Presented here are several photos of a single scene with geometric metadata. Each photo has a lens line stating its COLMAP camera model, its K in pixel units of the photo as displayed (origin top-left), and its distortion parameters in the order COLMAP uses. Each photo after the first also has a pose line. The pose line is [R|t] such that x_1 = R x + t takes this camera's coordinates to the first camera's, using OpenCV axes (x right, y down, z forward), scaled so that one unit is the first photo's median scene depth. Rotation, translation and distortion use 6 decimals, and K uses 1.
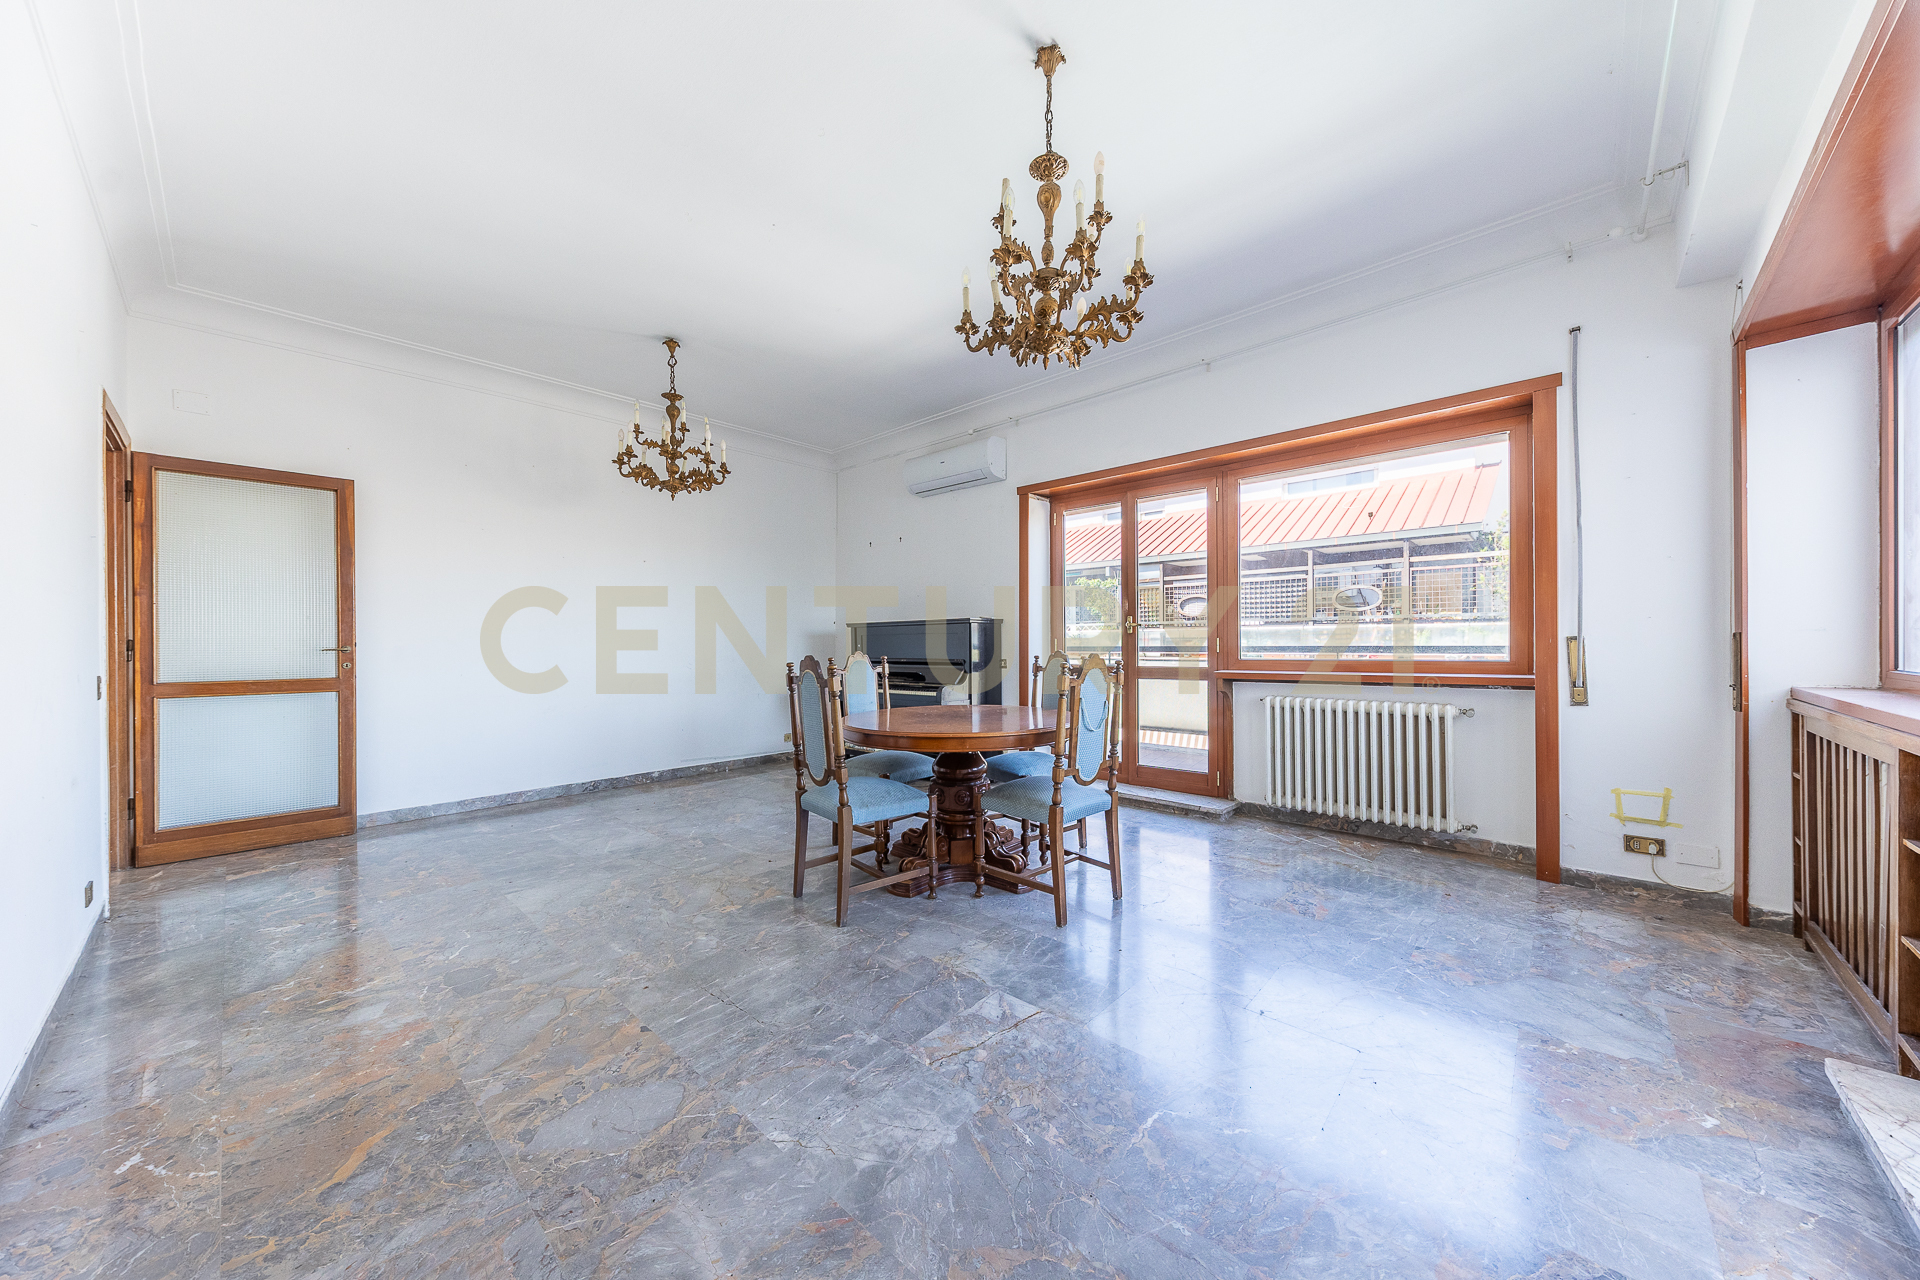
lens RADIAL K [[664.9, 0, 942.8], [0, 664.9, 641.4], [0, 0, 1]] dist [0.007257, -0.000361]
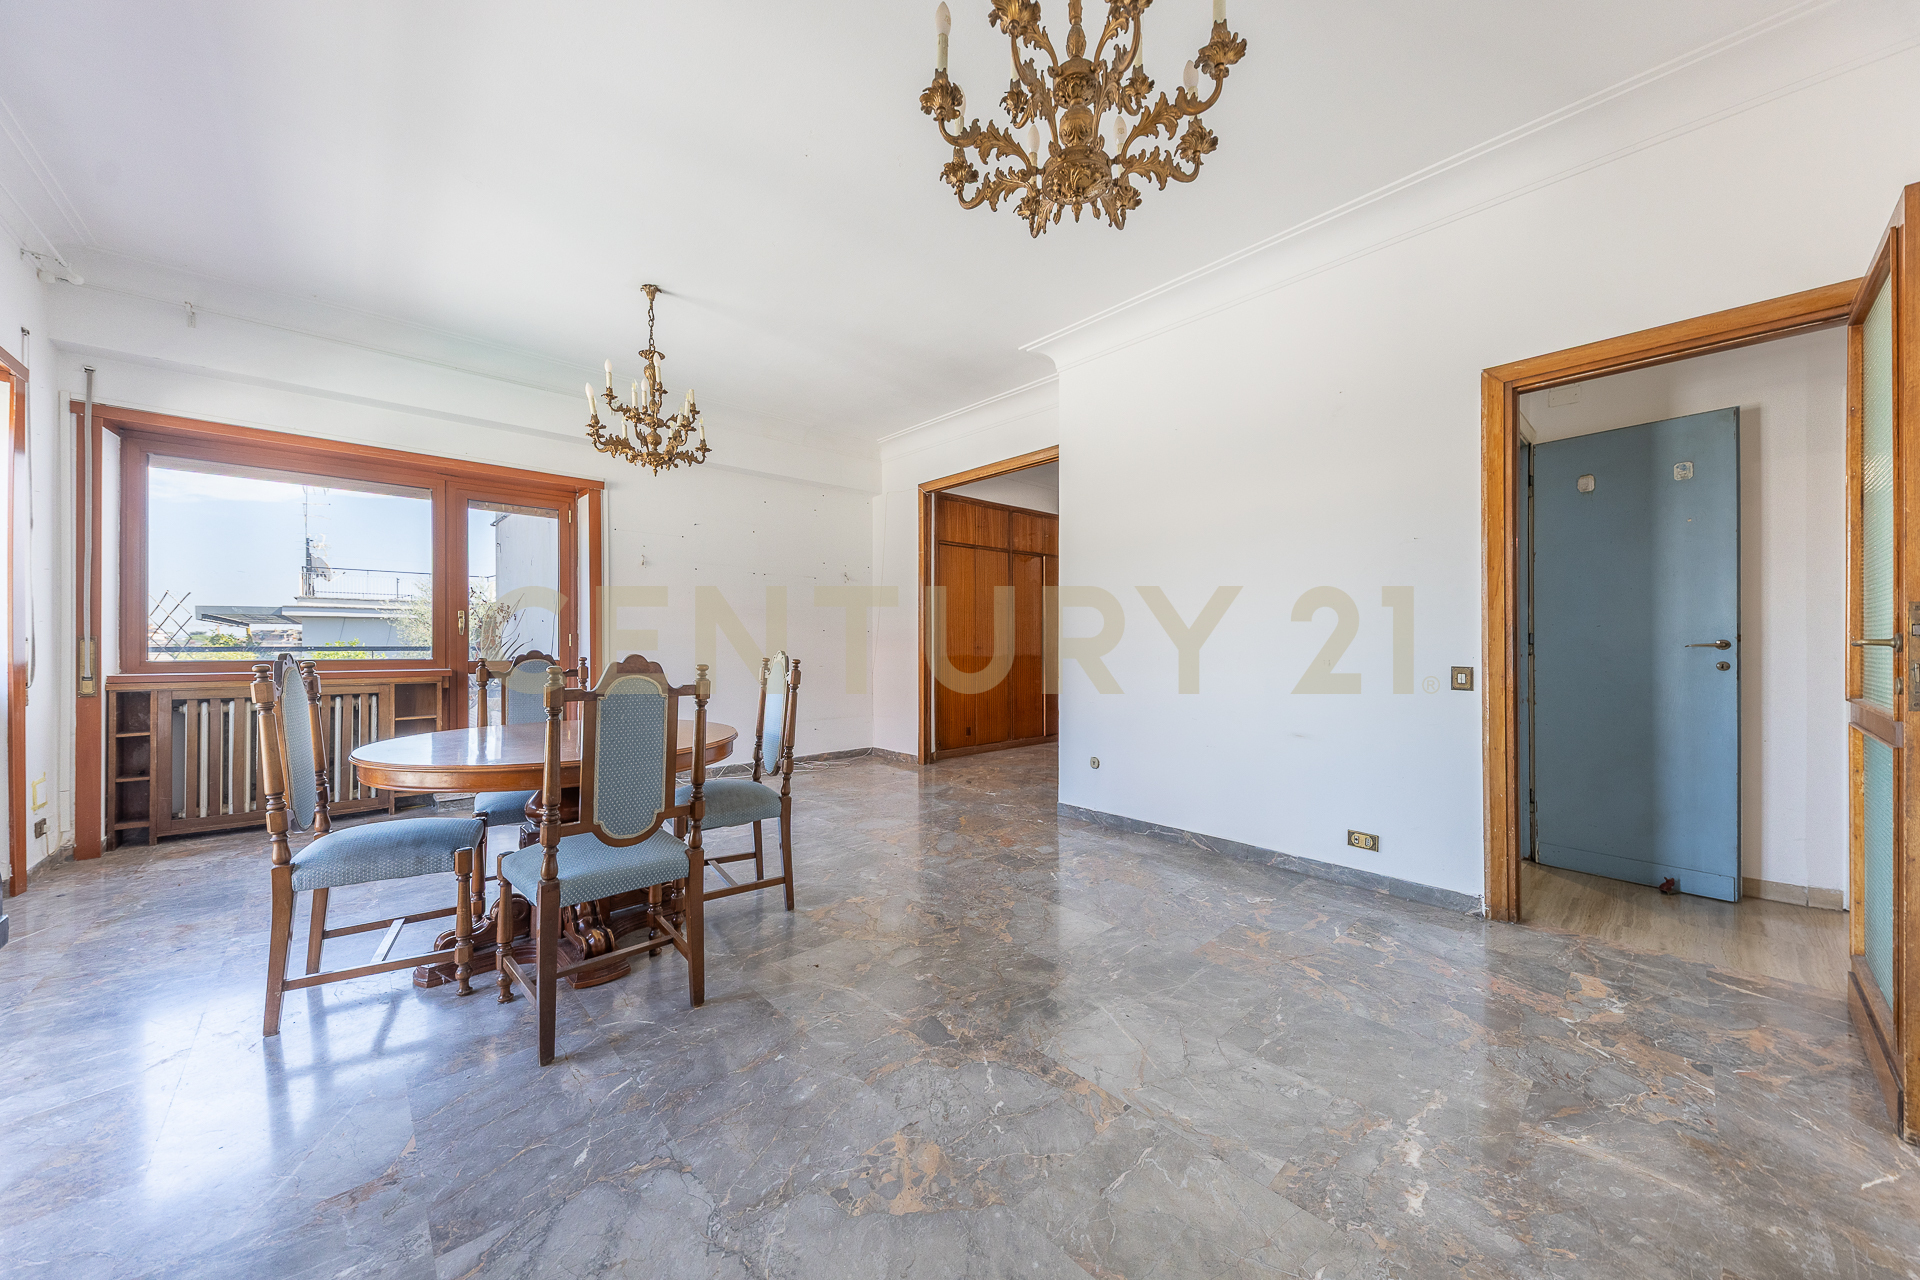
lens RADIAL K [[664.9, 0, 942.8], [0, 664.9, 641.4], [0, 0, 1]] dist [0.007257, -0.000361]
pose [[-0.996856, 0.005744, 0.079028, -0.450194], [0.005596, 0.999982, -0.002084, 0.006919], [-0.079039, -0.001635, -0.996870, 1.693359]]
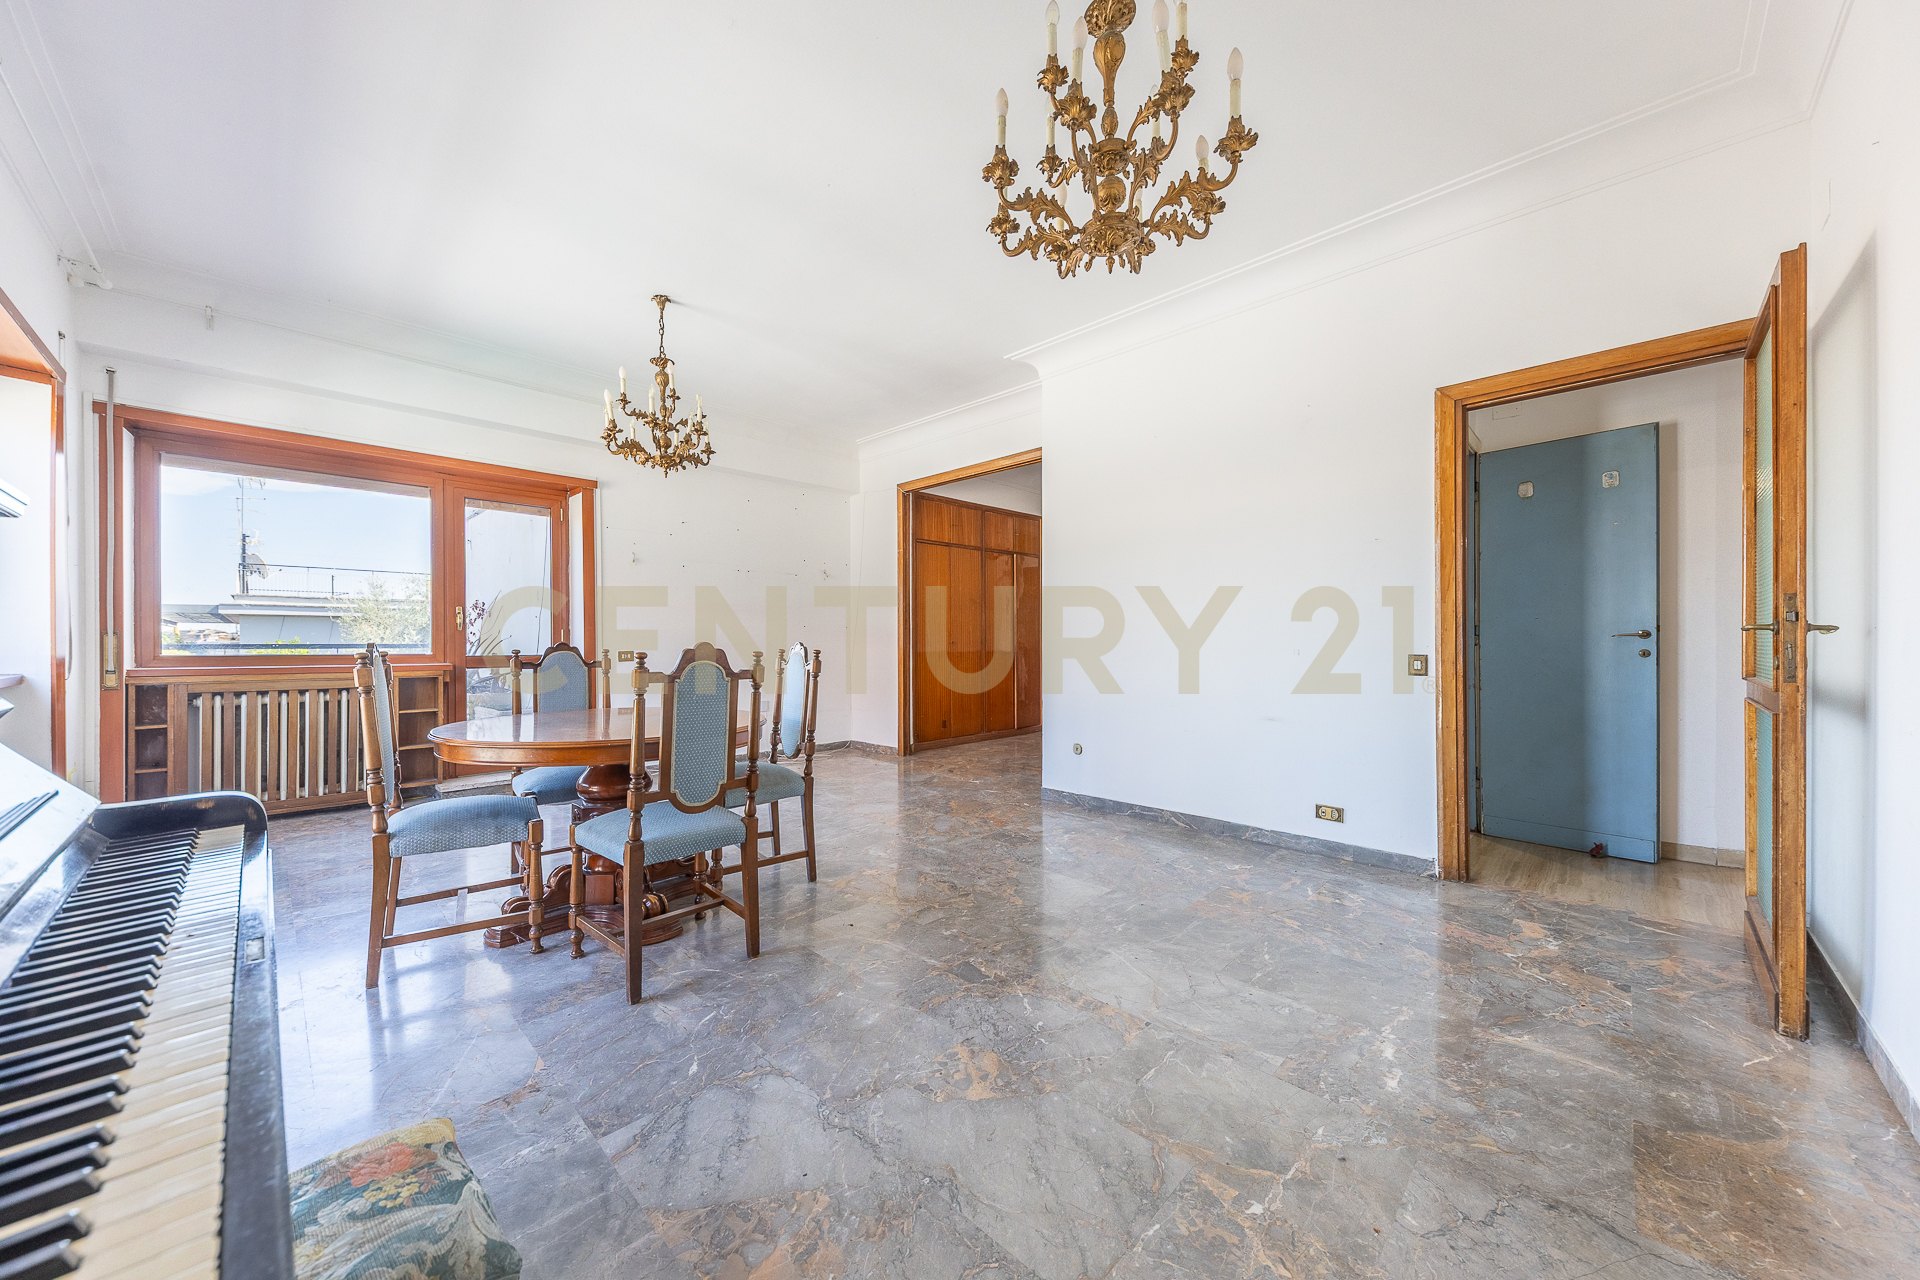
lens RADIAL K [[674.3, 0, 914.1], [0, 674.3, 641.9], [0, 0, 1]] dist [0.009115, 0.000024]
pose [[-0.998927, 0.008165, 0.045576, -0.374073], [0.008193, 0.999966, 0.000422, 0.016635], [-0.045571, 0.000795, -0.998961, 1.784077]]
